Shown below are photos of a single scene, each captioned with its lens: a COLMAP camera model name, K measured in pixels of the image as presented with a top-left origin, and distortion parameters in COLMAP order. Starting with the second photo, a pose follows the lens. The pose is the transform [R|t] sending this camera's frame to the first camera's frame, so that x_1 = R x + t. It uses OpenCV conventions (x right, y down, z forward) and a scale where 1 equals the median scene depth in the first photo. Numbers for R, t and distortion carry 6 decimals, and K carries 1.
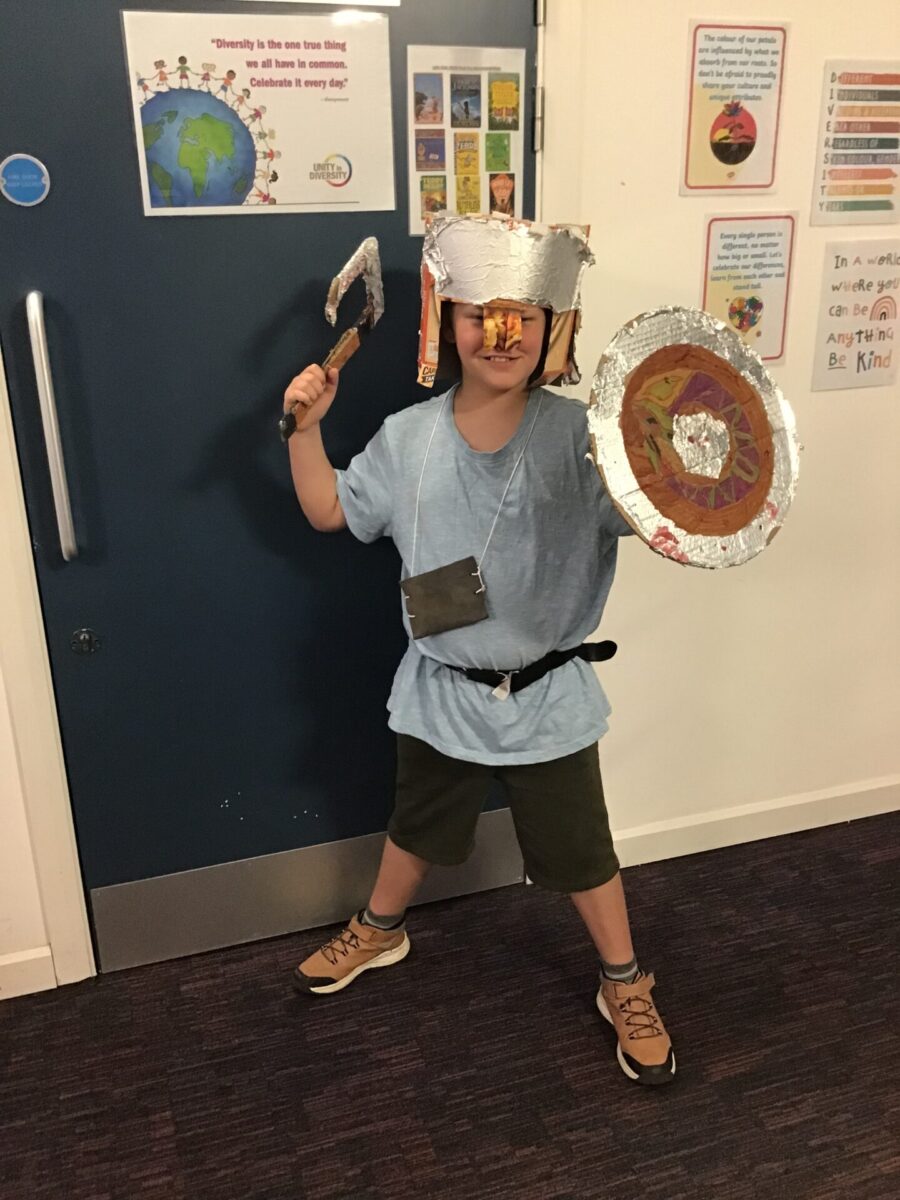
lens RADIAL K [[1120.6, 0, 453.1], [0, 1120.6, 602.0], [0, 0, 1]] dist [0.007919, 0.000000]
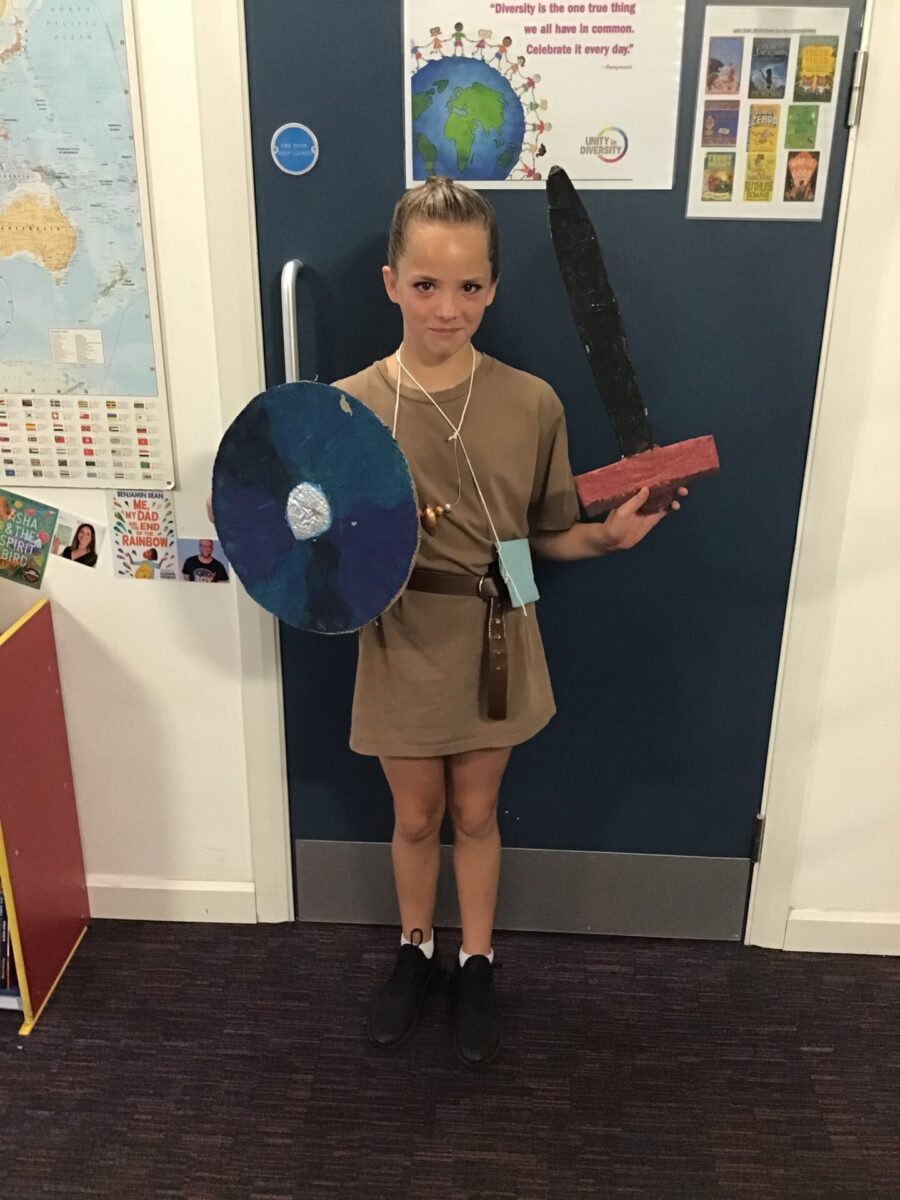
lens RADIAL K [[1120.6, 0, 454.4], [0, 1120.6, 593.4], [0, 0, 1]] dist [0.007919, 0.000000]
pose [[0.928989, 0.155478, -0.335867, 0.144504], [-0.148563, 0.987816, 0.046357, -0.043709], [0.338982, 0.006832, 0.940768, 0.090271]]
